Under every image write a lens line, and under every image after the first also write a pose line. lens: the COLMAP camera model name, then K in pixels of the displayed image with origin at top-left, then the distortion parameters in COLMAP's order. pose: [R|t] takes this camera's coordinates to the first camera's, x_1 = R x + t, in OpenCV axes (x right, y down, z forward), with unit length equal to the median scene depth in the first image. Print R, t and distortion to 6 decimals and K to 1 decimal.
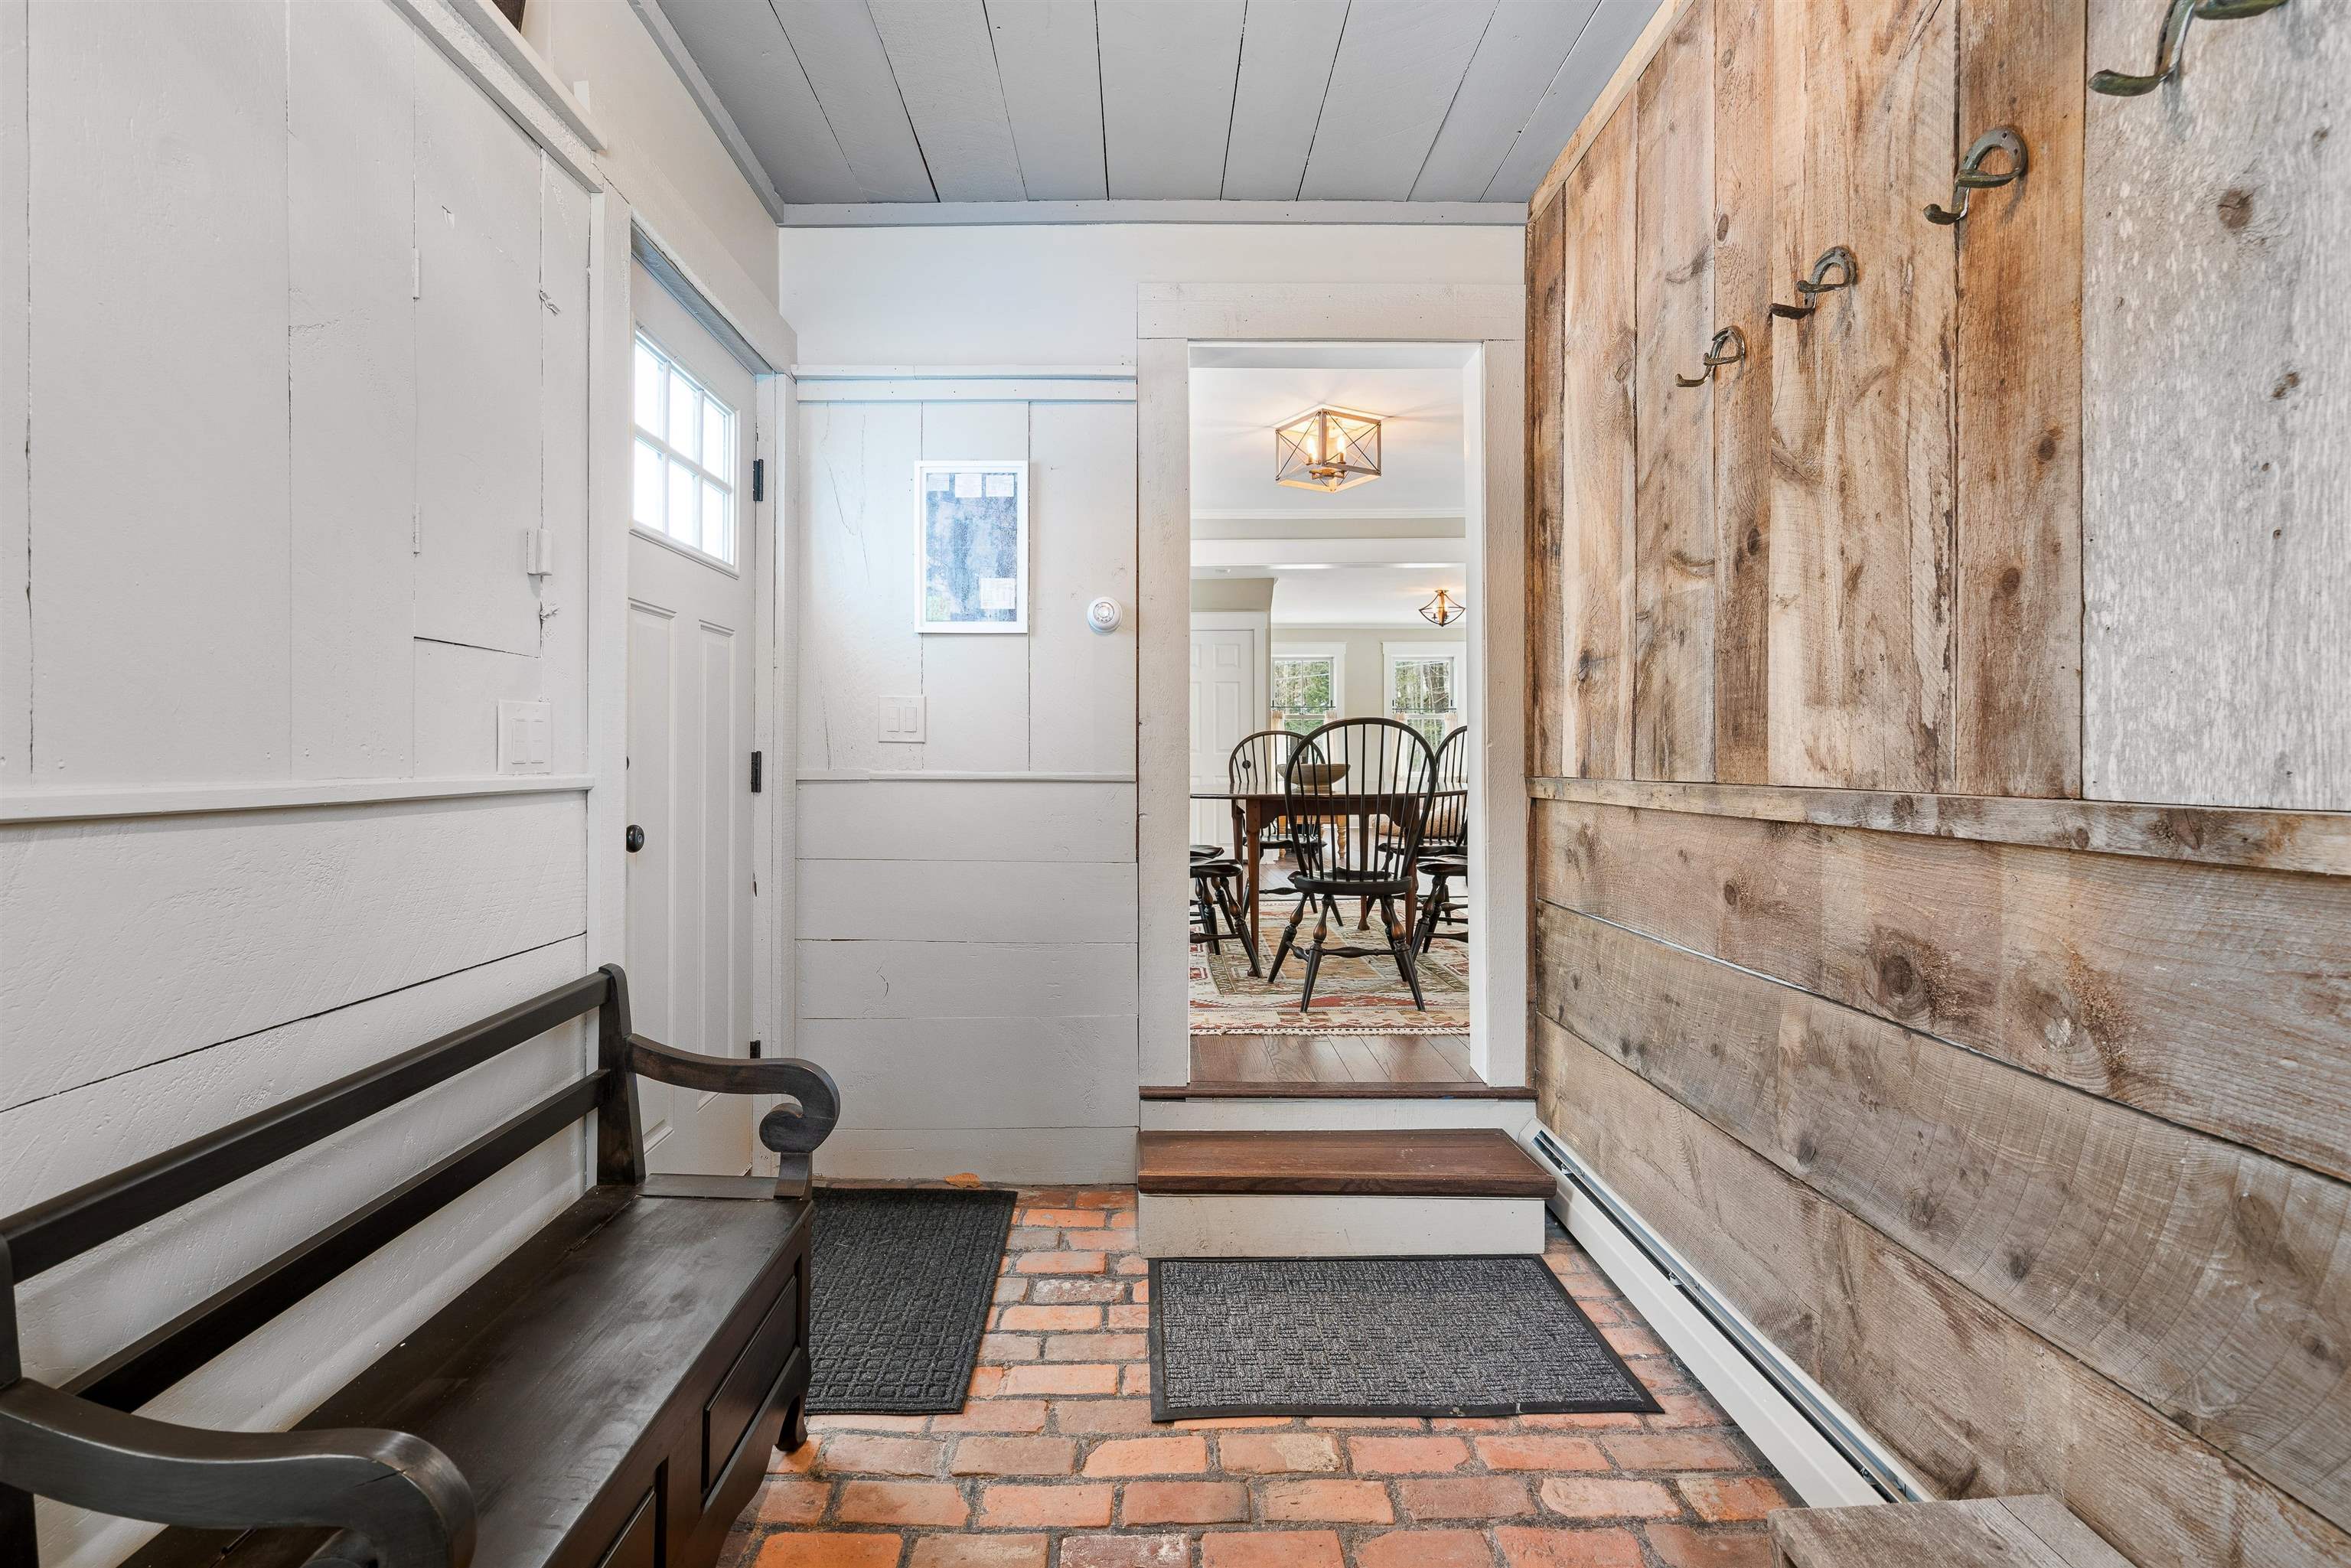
lens RADIAL K [[1084.1, 0, 1158.1], [0, 1084.1, 762.0], [0, 0, 1]] dist [-0.000703, -0.000388]
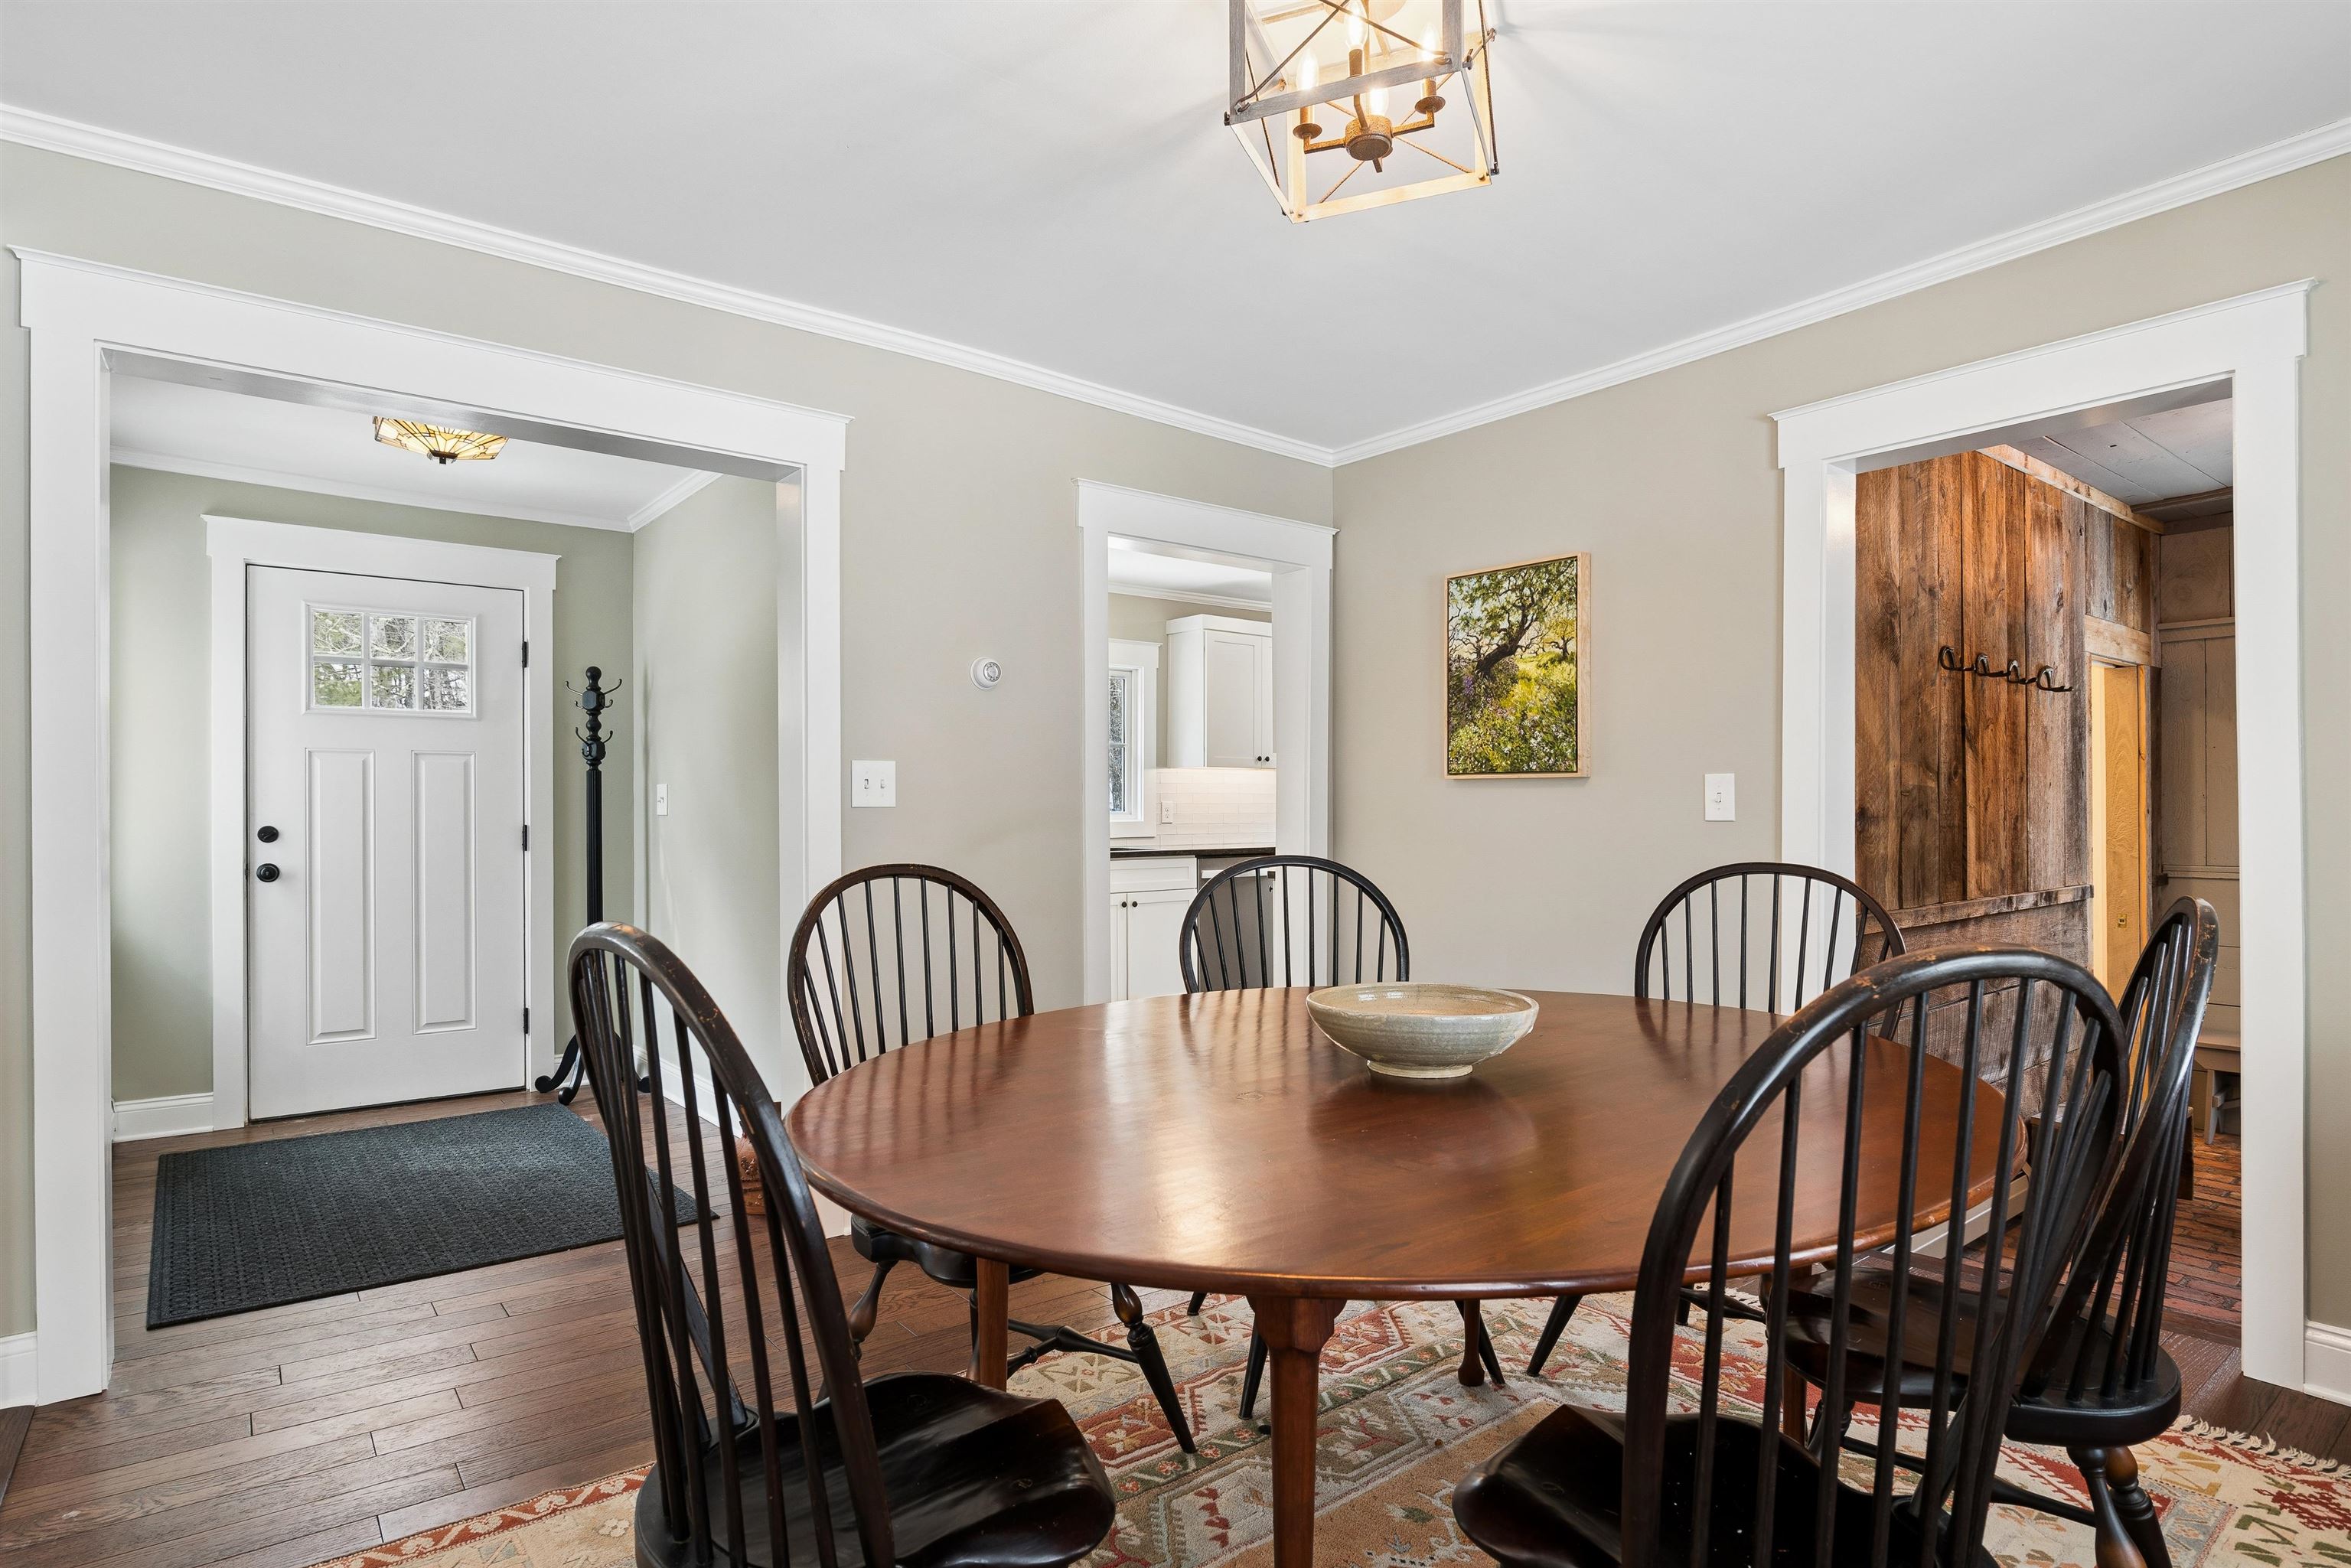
lens RADIAL K [[1242.9, 0, 1173.7], [0, 1242.9, 810.2], [0, 0, 1]] dist [-0.003075, -0.000217]
pose [[-0.619727, 0.007170, 0.784784, -0.357382], [0.008904, 0.999958, -0.002105, -0.170445], [-0.784767, 0.005683, -0.619765, 4.019825]]
